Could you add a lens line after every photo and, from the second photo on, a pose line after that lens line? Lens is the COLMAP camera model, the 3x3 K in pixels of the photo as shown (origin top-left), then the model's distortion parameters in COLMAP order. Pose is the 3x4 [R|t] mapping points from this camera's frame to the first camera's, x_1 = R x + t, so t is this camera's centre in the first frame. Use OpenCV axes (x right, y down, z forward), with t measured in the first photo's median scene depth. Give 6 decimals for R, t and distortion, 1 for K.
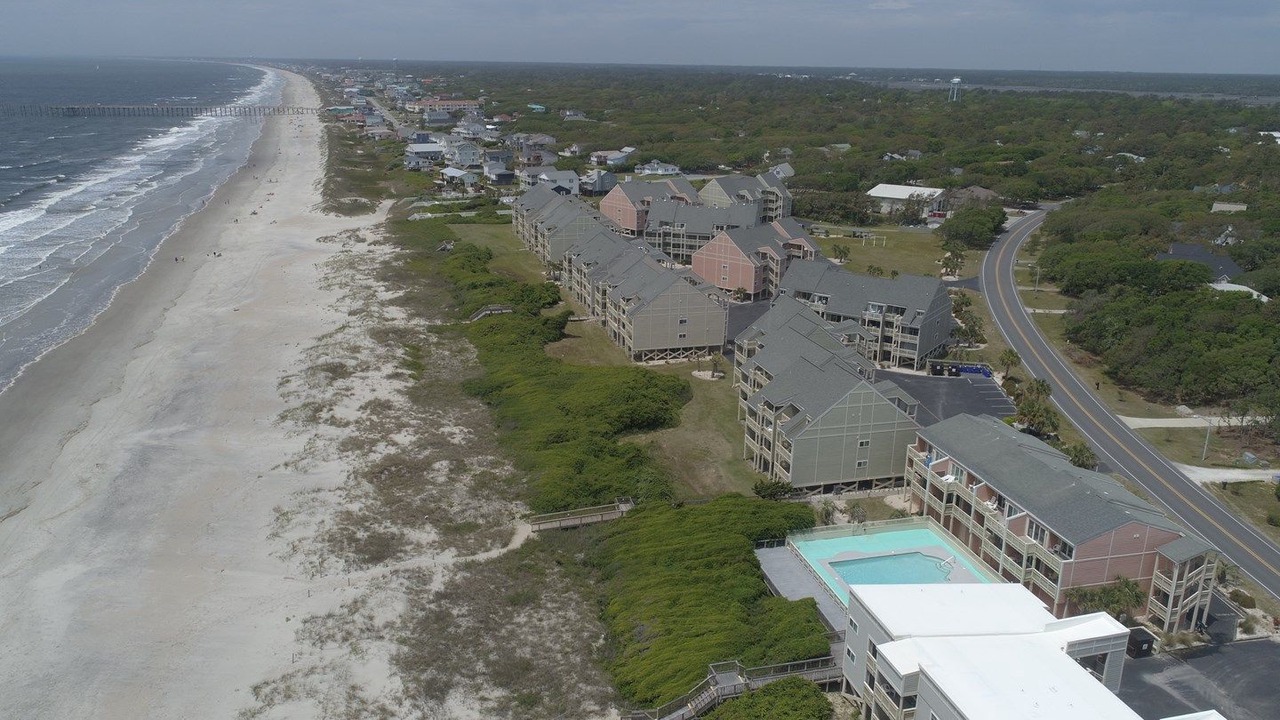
lens RADIAL K [[966.6, 0, 638.2], [0, 966.6, 361.5], [0, 0, 1]] dist [0.002942, -0.002621]
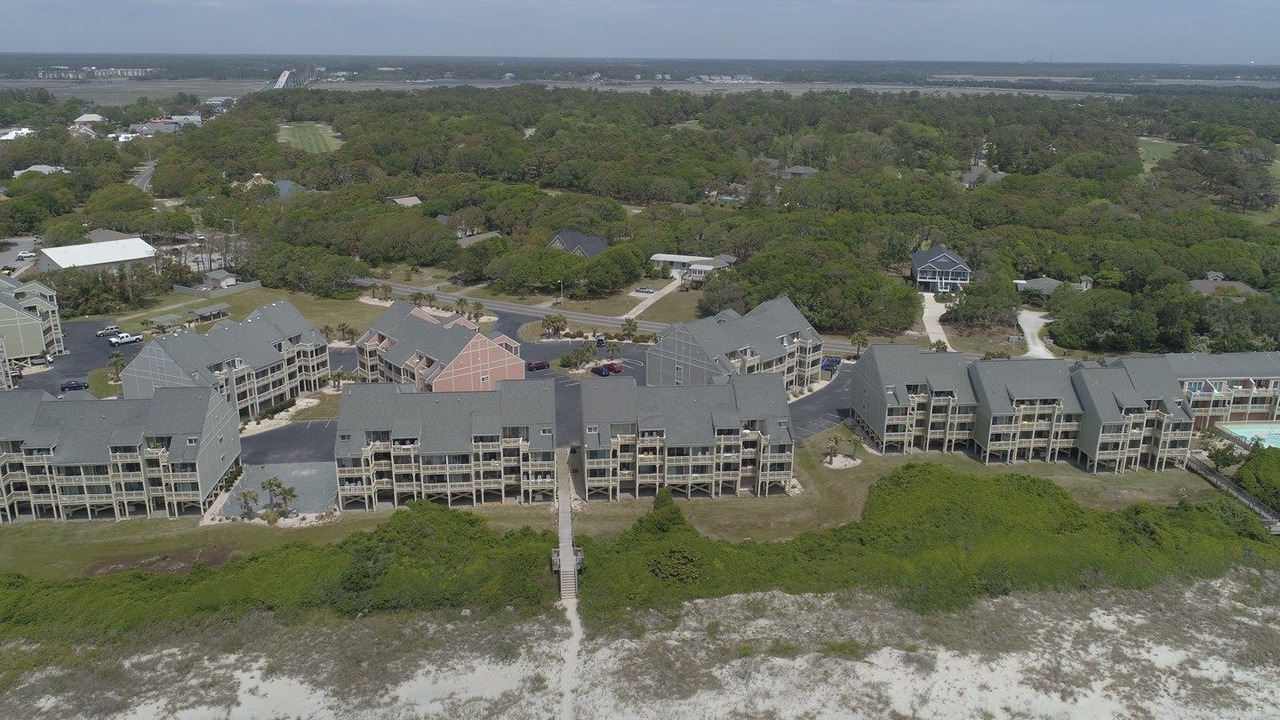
lens RADIAL K [[966.6, 0, 641.3], [0, 966.6, 359.9], [0, 0, 1]] dist [0.002942, -0.002621]
pose [[0.166976, -0.312450, 0.935144, -0.738758], [0.280245, 0.924380, 0.258814, -0.344035], [-0.945295, 0.218853, 0.241912, 0.913372]]
